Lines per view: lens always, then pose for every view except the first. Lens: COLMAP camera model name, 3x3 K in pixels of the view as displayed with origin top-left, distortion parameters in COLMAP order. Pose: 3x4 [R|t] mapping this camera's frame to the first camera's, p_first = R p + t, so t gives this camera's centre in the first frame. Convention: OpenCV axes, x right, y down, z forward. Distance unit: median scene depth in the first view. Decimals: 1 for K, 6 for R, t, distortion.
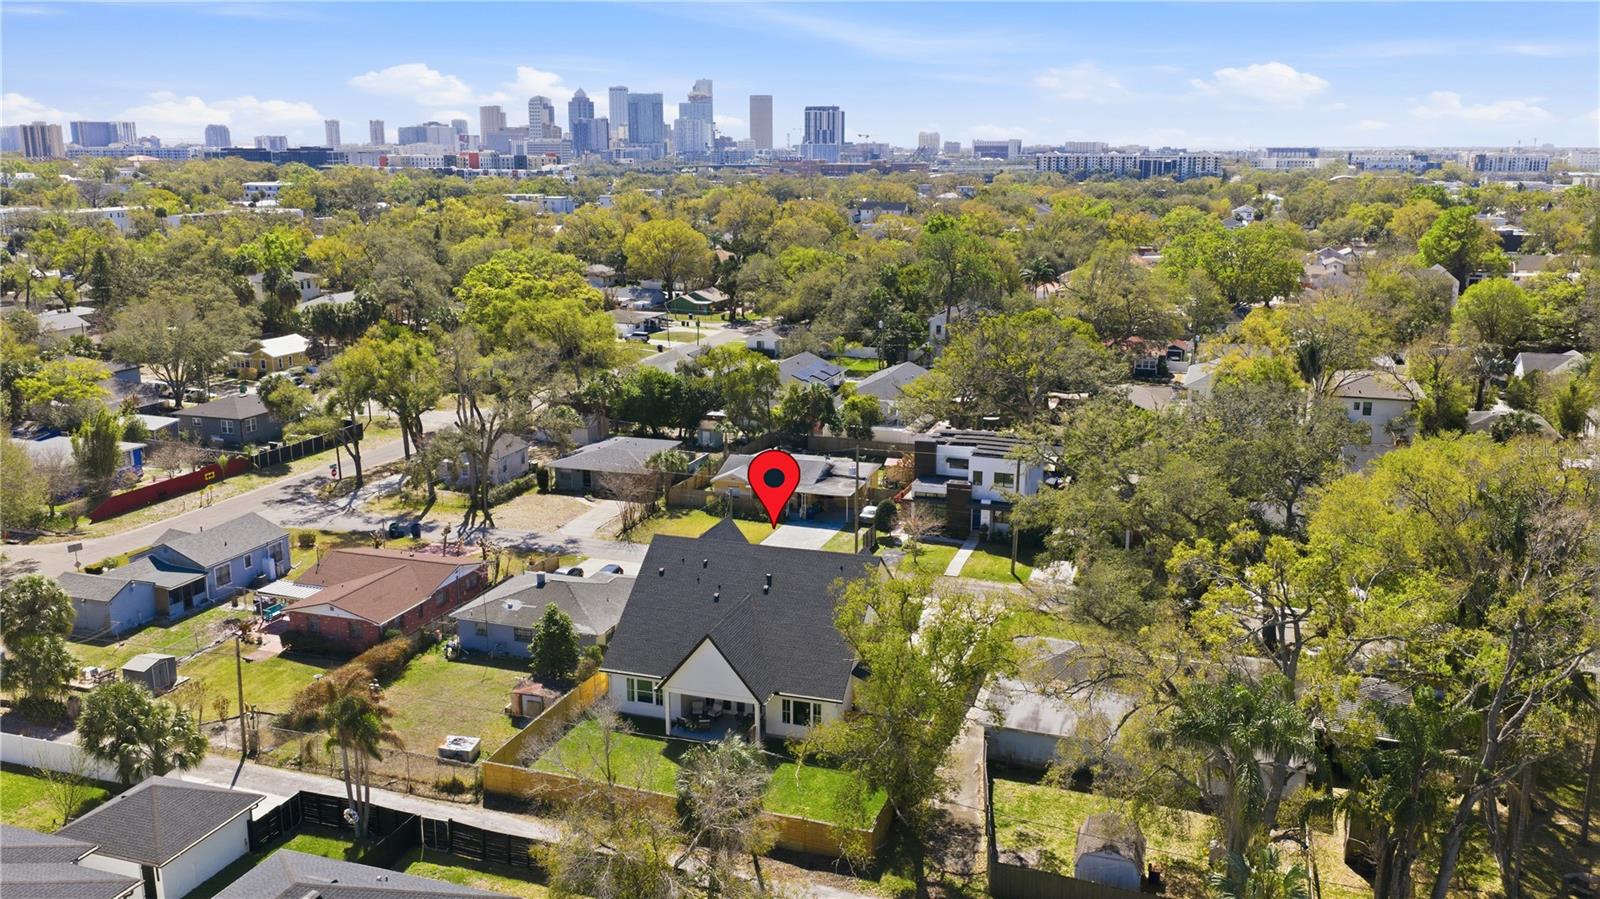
lens RADIAL K [[1335.4, 0, 807.4], [0, 1335.4, 452.1], [0, 0, 1]] dist [0.034519, -0.075389]
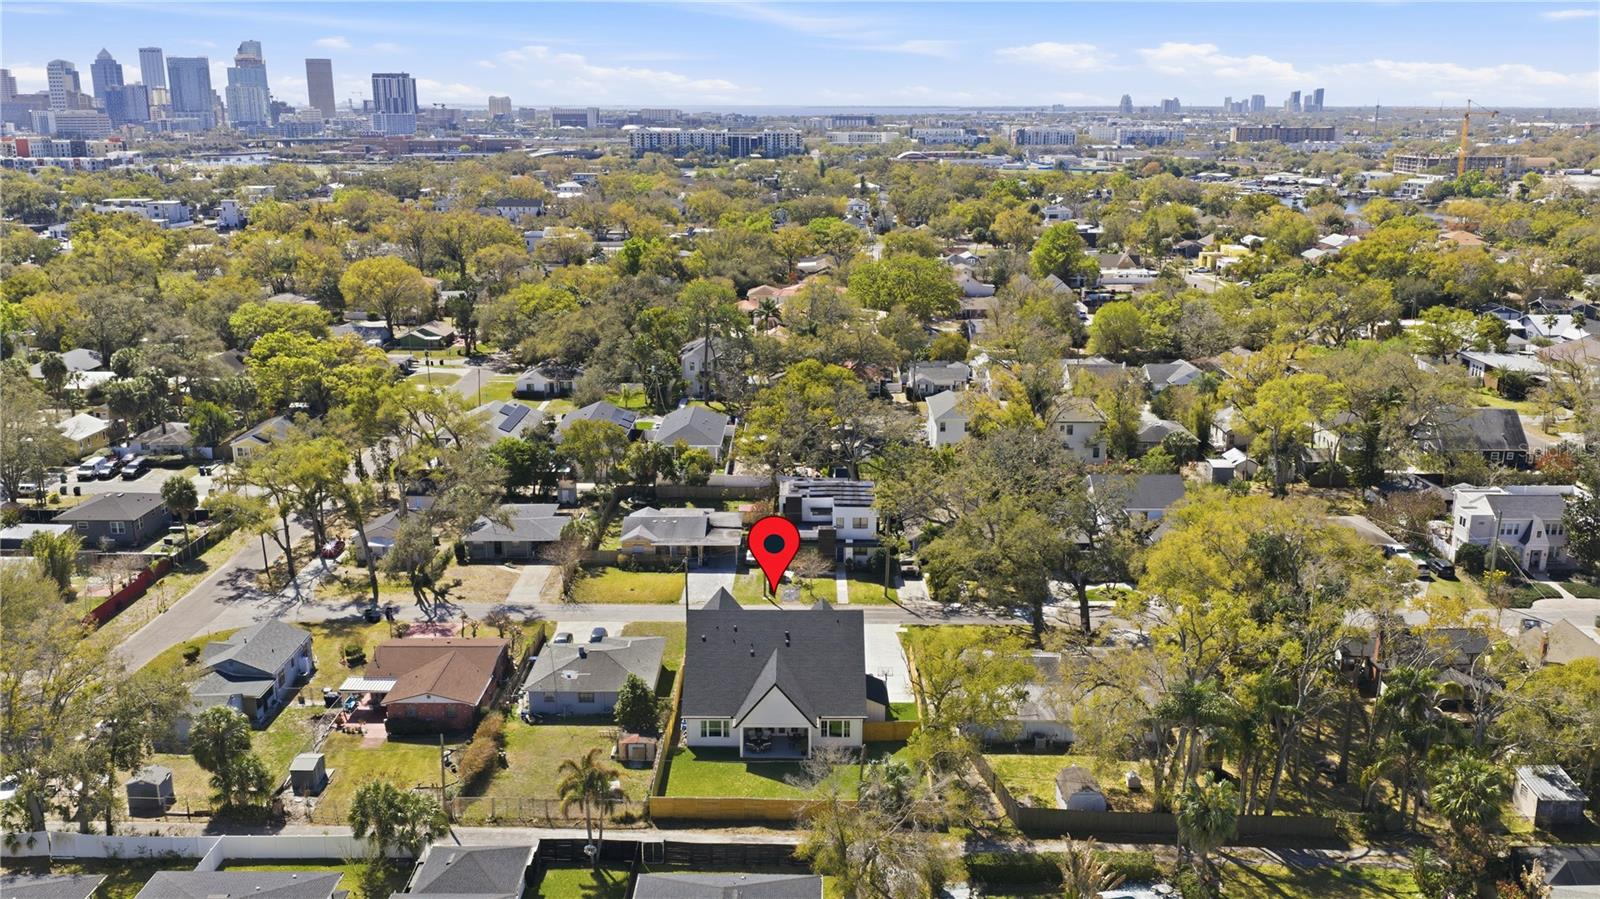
lens RADIAL K [[1349.7, 0, 803.1], [0, 1349.7, 450.5], [0, 0, 1]] dist [0.031286, -0.067593]
pose [[0.948496, -0.081380, 0.306157, -0.242345], [0.071269, 0.996483, 0.044082, -0.089018], [-0.308667, -0.019992, 0.950960, -0.190135]]
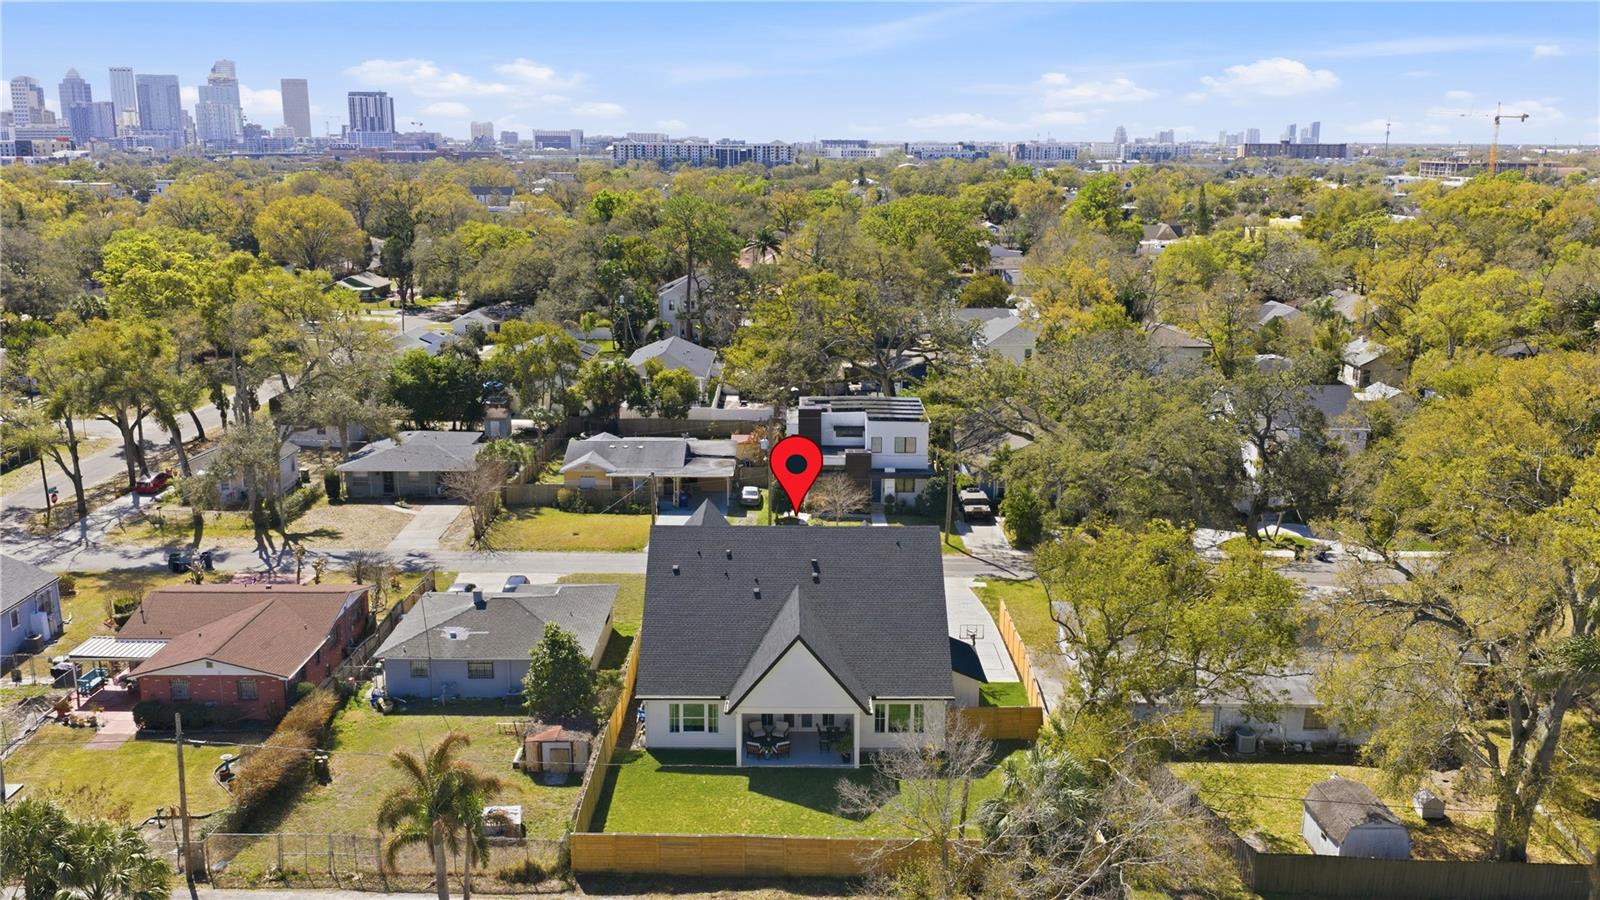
lens RADIAL K [[1349.7, 0, 803.1], [0, 1349.7, 451.0], [0, 0, 1]] dist [0.031286, -0.067593]
pose [[0.945485, -0.068013, 0.318484, -0.170248], [0.067976, 0.997624, 0.011247, 0.007817], [-0.318492, 0.011016, 0.947862, 0.114198]]
